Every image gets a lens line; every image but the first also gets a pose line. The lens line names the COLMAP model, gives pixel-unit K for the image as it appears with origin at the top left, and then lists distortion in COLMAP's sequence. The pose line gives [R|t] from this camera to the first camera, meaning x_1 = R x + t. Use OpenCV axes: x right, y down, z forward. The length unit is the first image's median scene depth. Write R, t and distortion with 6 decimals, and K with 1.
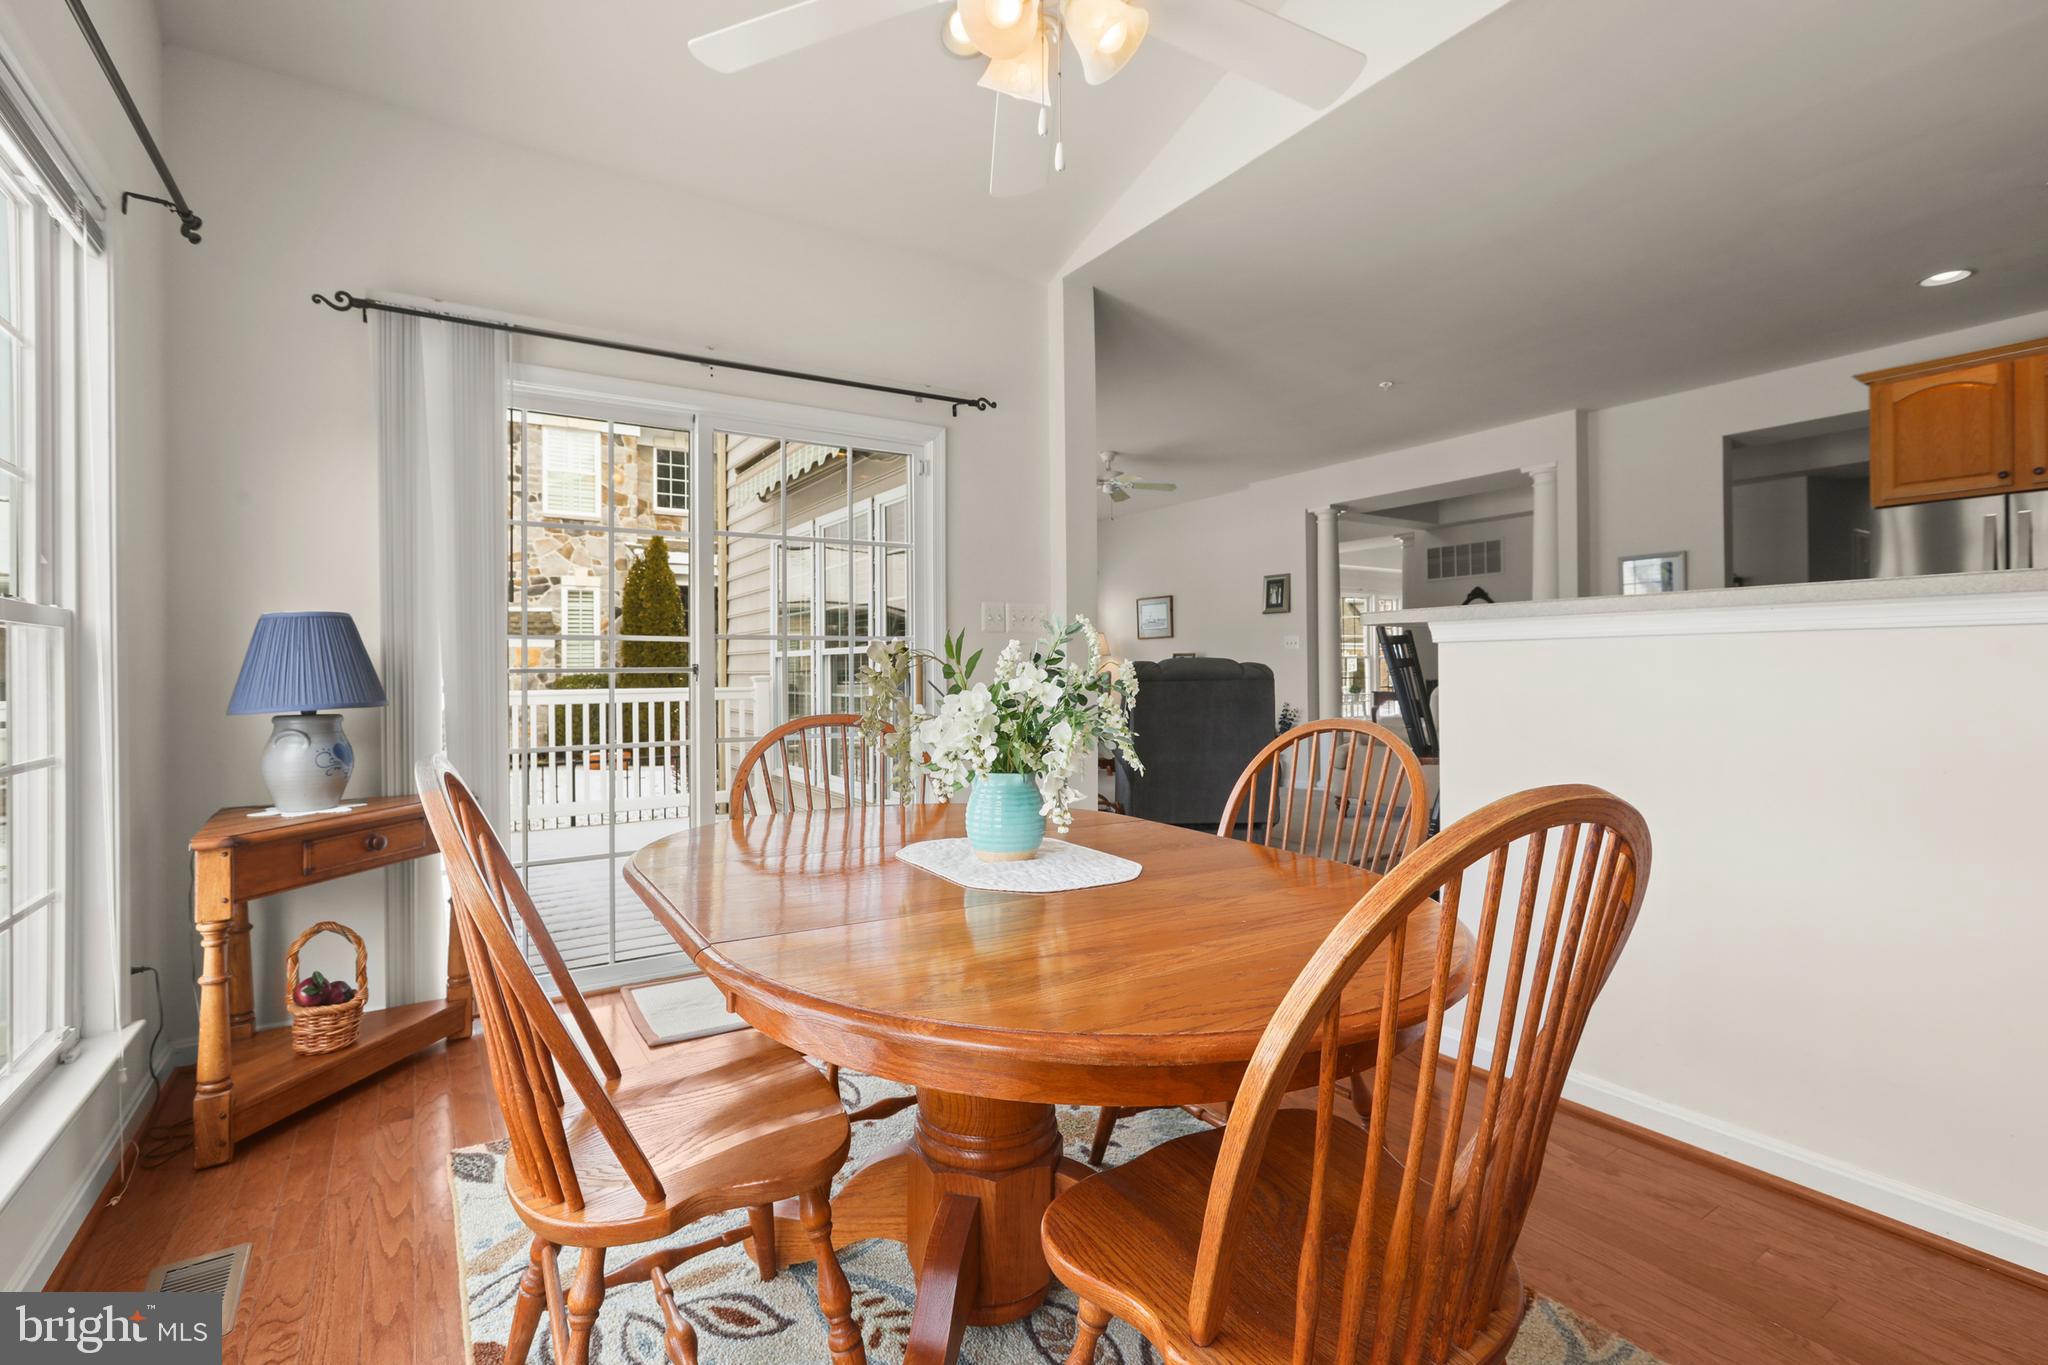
lens RADIAL K [[947.6, 0, 1023.6], [0, 947.6, 674.3], [0, 0, 1]] dist [-0.000021, 0.000604]
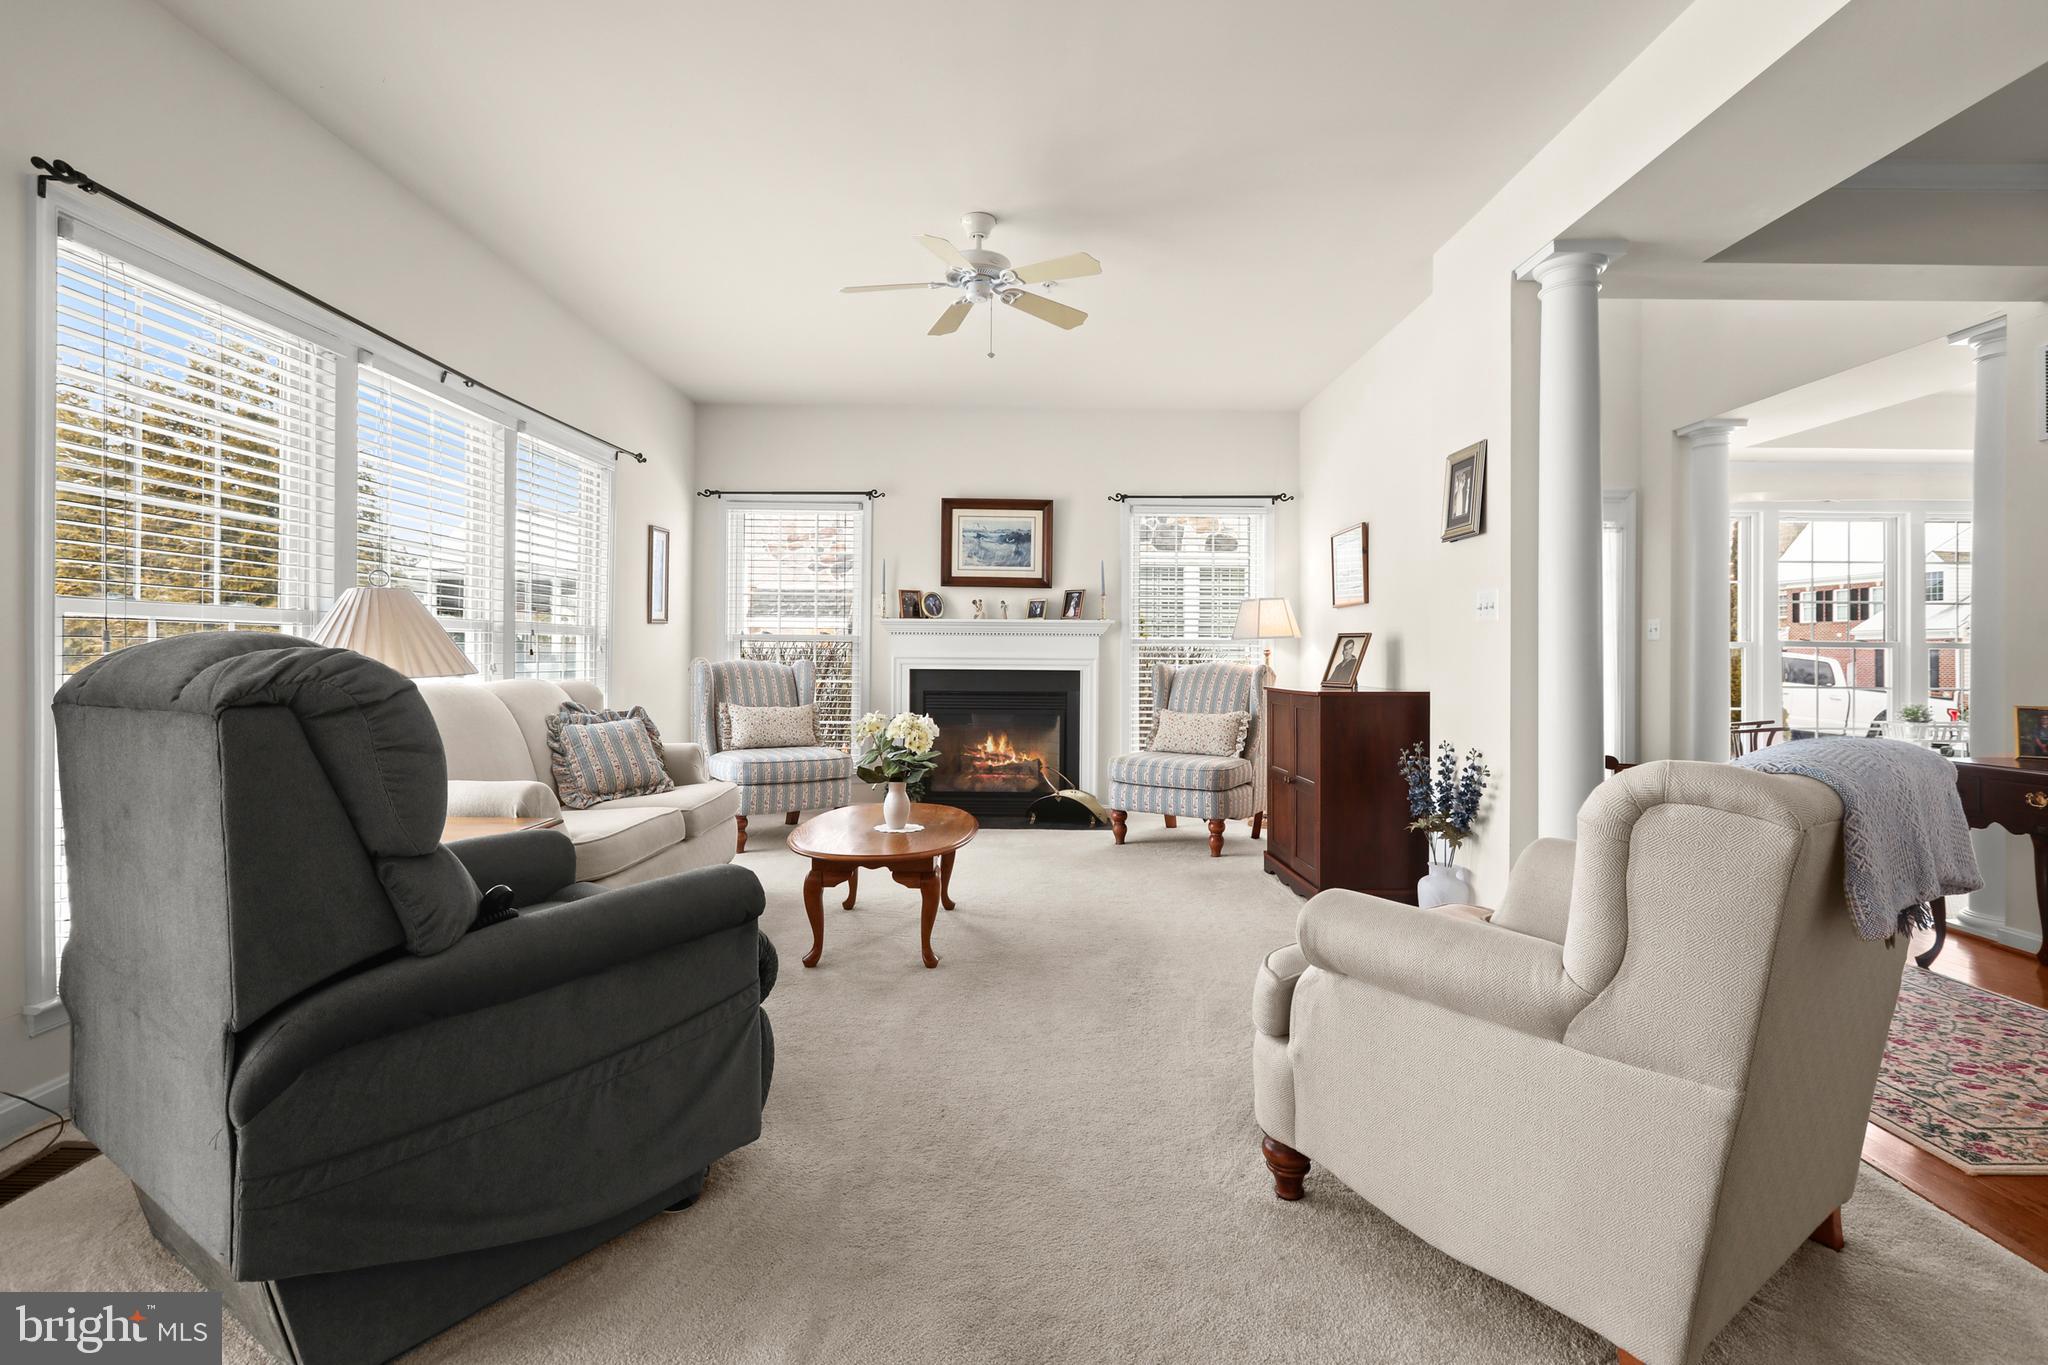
lens RADIAL K [[967.2, 0, 1032.5], [0, 967.2, 650.4], [0, 0, 1]] dist [-0.002304, 0.001194]
pose [[0.841372, 0.009147, -0.540380, 0.432573], [-0.014646, 0.999875, -0.005879, -0.010490], [0.540259, 0.012861, 0.841401, 0.675767]]
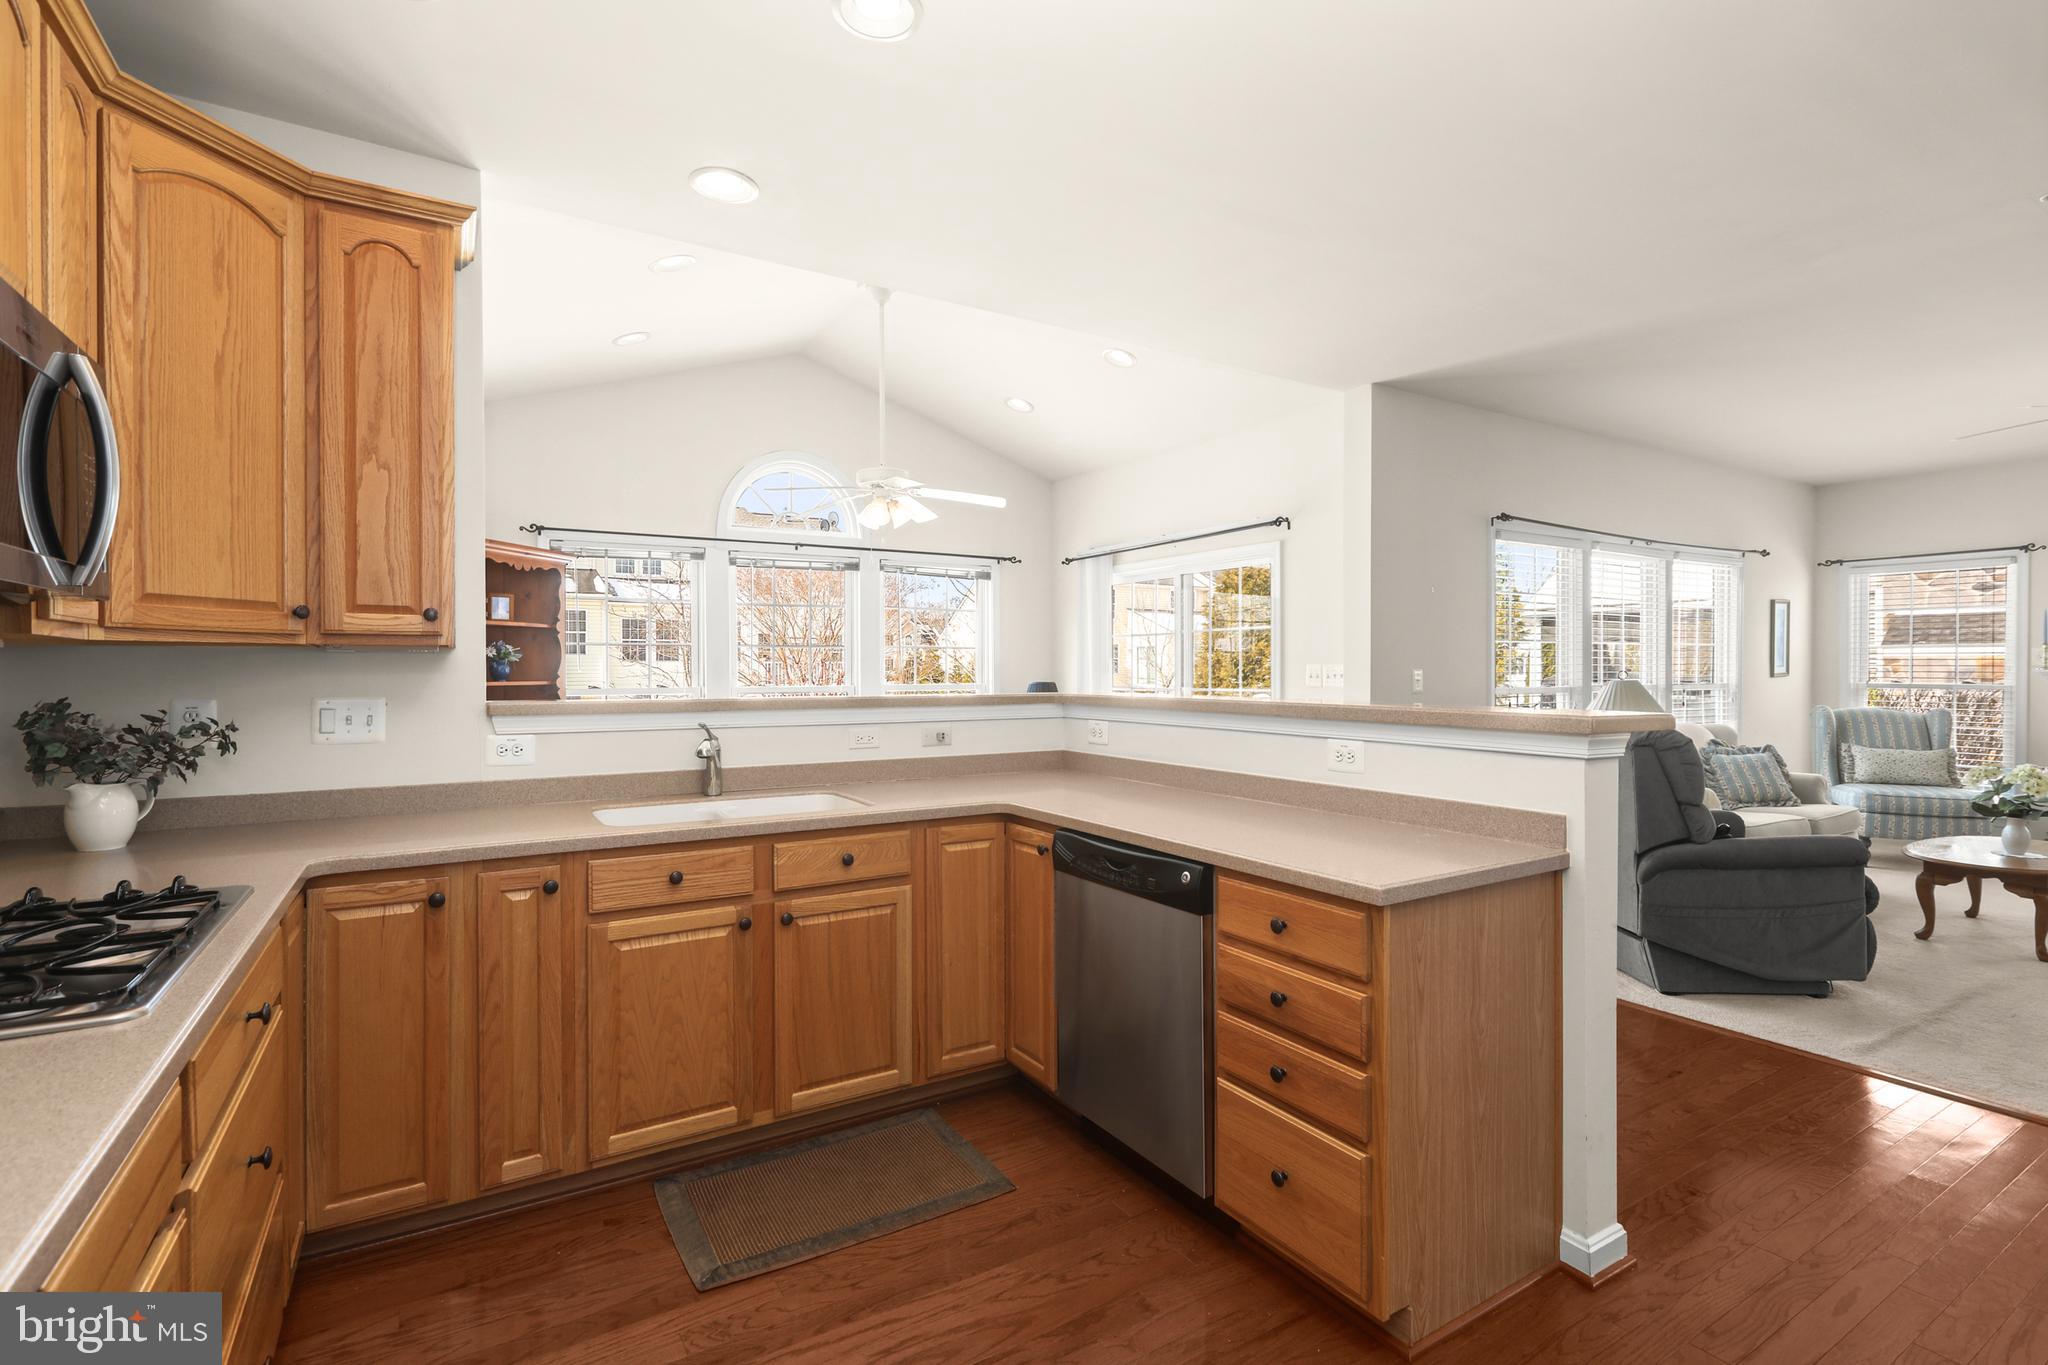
lens RADIAL K [[947.6, 0, 1023.6], [0, 947.6, 674.3], [0, 0, 1]] dist [-0.000021, 0.000604]
pose [[-0.028016, 0.012088, -0.999534, 0.781141], [-0.005474, 0.999910, 0.012246, -0.046938], [0.999592, 0.005815, -0.027947, 0.394340]]
